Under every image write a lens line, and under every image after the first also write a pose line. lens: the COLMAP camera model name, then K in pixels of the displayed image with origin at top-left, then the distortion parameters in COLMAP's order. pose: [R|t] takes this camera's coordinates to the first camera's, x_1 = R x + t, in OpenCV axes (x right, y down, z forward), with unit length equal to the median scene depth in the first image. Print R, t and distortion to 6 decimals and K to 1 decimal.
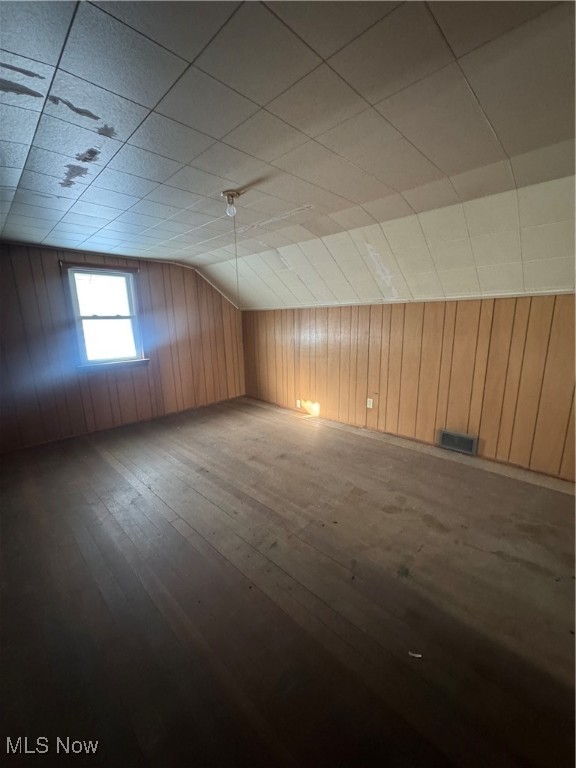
lens RADIAL K [[305.4, 0, 290.5], [0, 305.4, 382.3], [0, 0, 1]] dist [-0.001948, 0.000220]
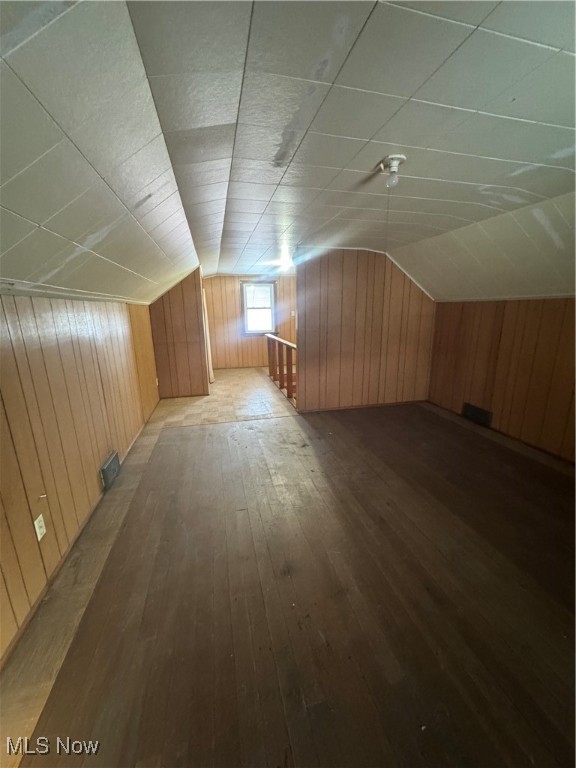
lens RADIAL K [[305.4, 0, 288.5], [0, 305.4, 384.1], [0, 0, 1]] dist [-0.001948, 0.000220]
pose [[0.851942, 0.148672, -0.502087, 0.531372], [-0.133351, 0.988833, 0.066530, 0.095127], [0.506372, 0.010274, 0.862254, -0.492306]]
